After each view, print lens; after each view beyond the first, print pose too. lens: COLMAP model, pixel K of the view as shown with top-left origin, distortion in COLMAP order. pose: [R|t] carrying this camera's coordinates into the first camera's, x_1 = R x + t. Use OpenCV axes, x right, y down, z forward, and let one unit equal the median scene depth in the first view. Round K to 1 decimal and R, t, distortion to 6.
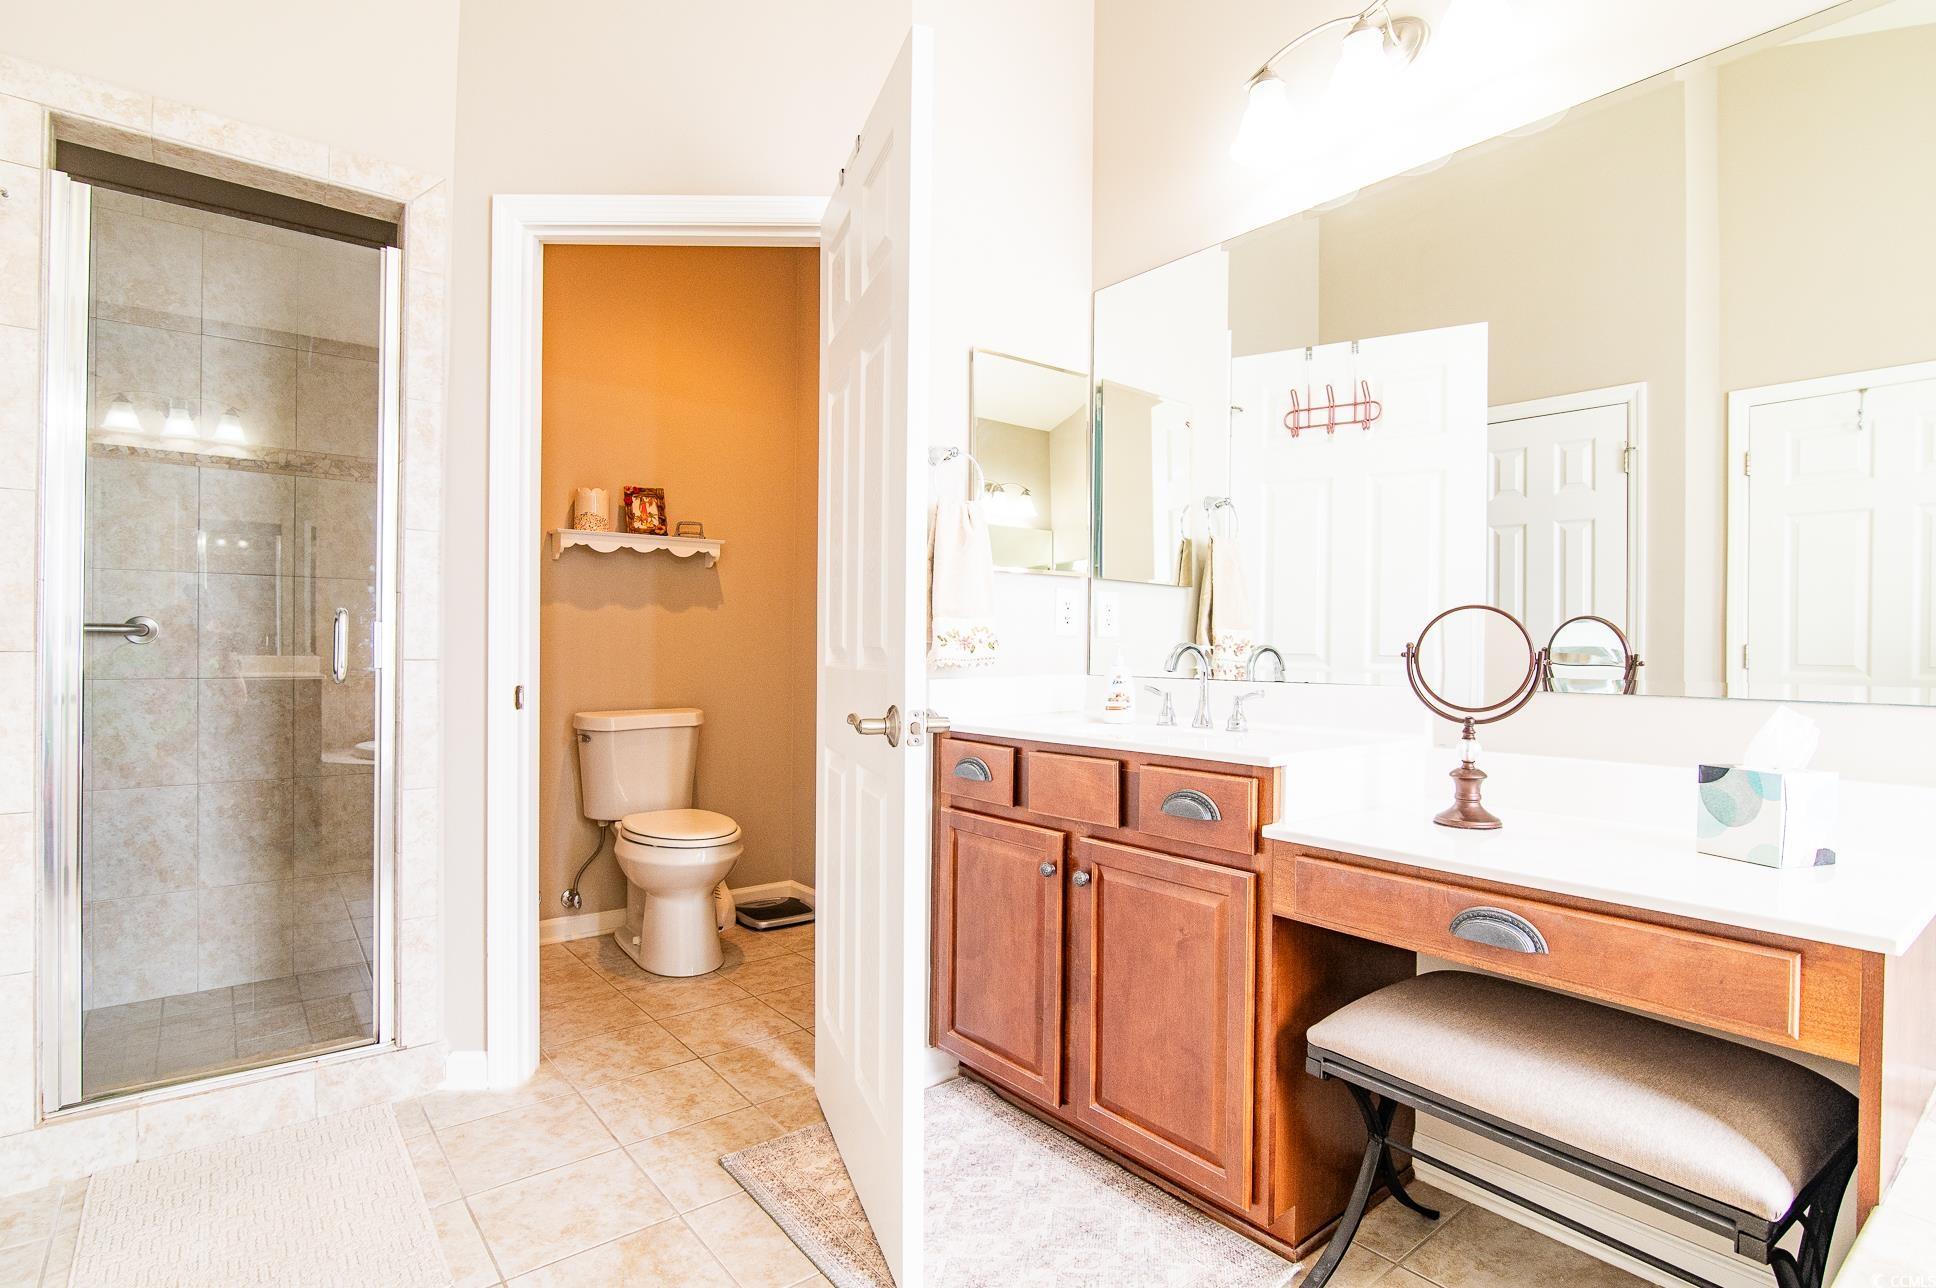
lens RADIAL K [[971.8, 0, 968.0], [0, 971.8, 644.0], [0, 0, 1]] dist [-0.002478, -0.000534]
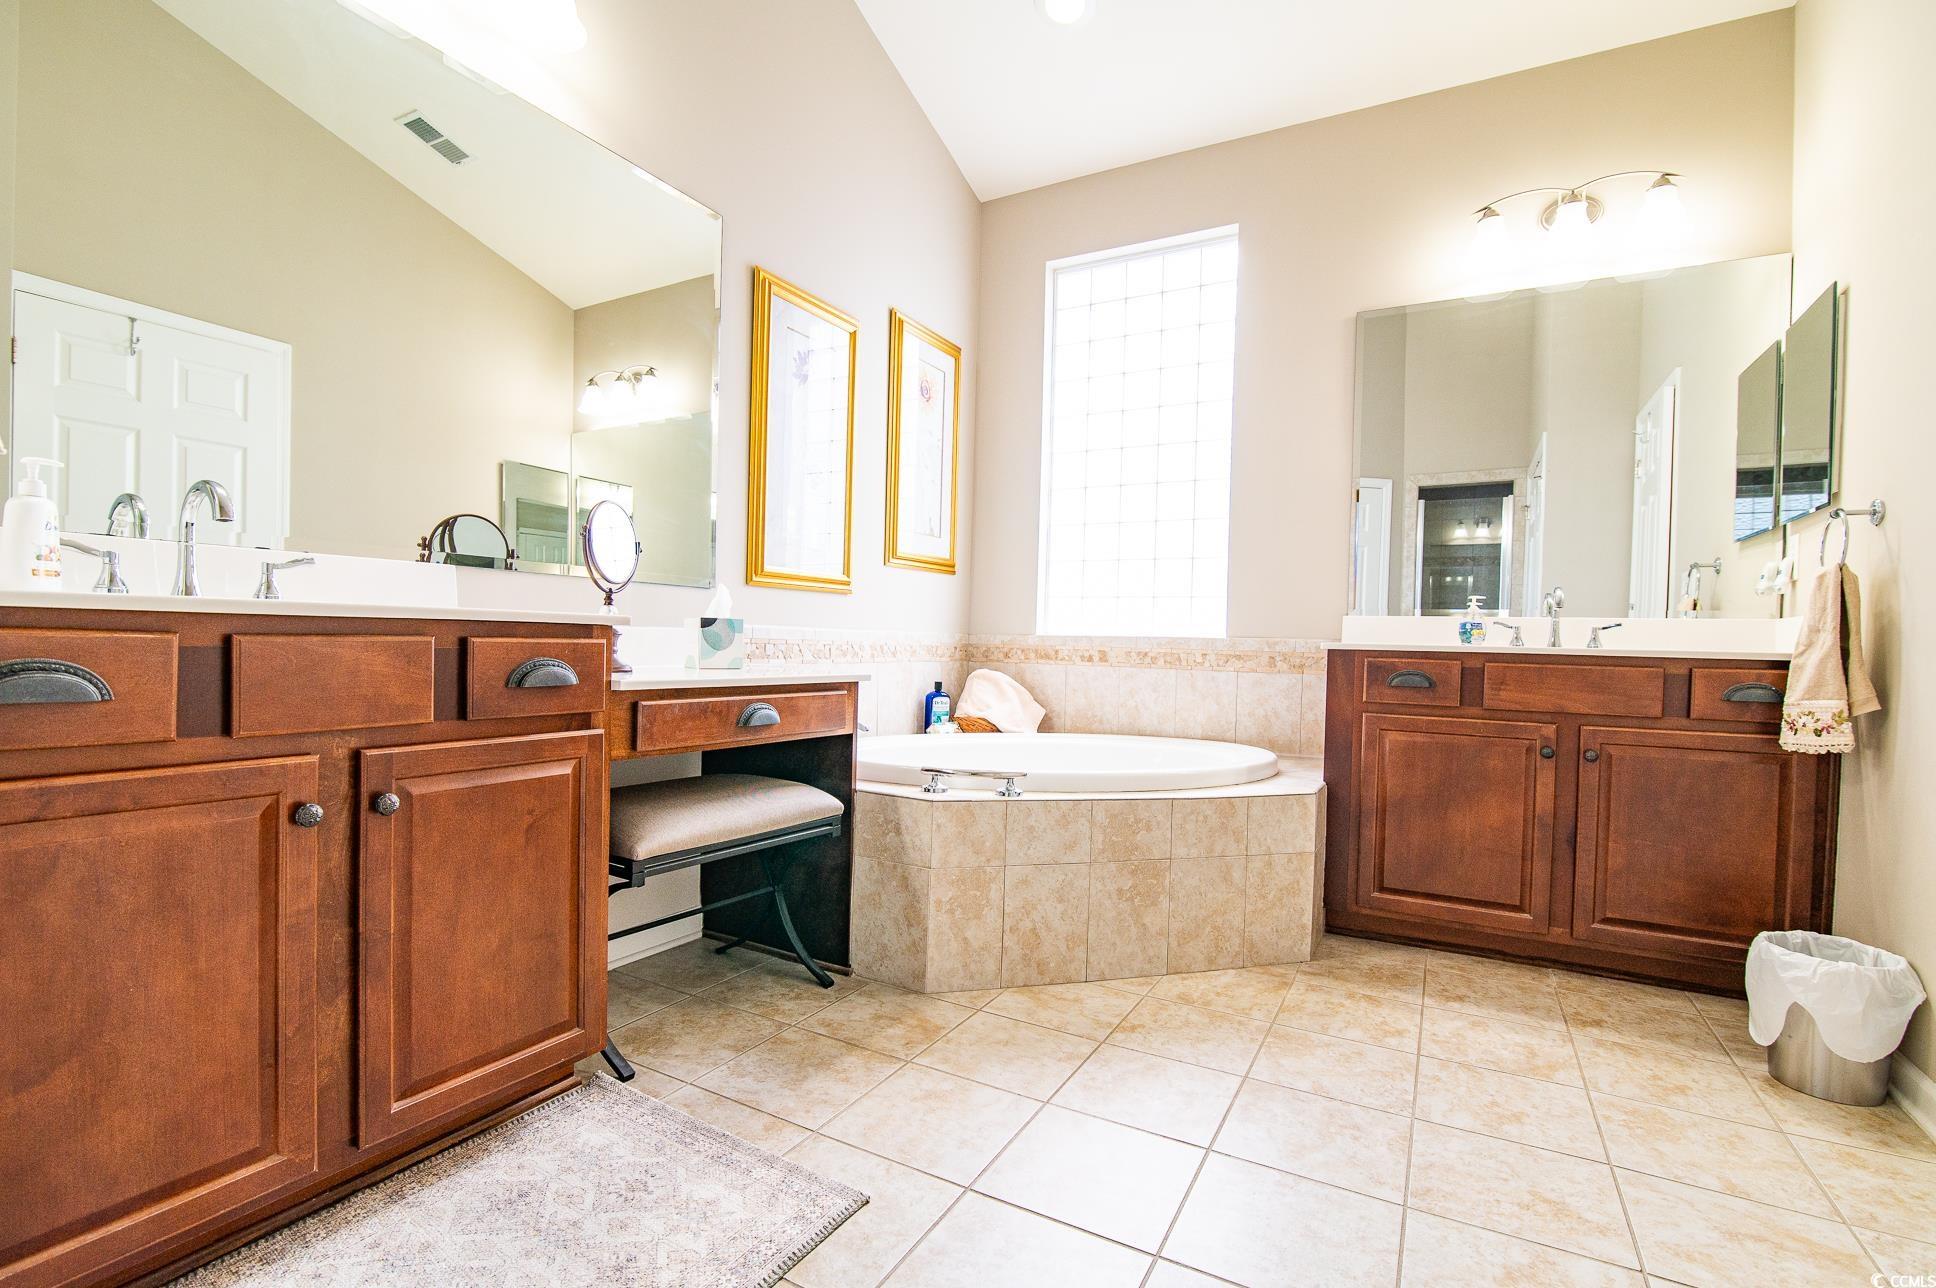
lens RADIAL K [[878.1, 0, 971.9], [0, 878.1, 652.4], [0, 0, 1]] dist [-0.018983, -0.000197]
pose [[-0.382128, -0.025646, 0.923753, -0.652905], [-0.027085, 0.999496, 0.016545, 0.113299], [-0.923712, -0.018697, -0.382630, 0.883164]]
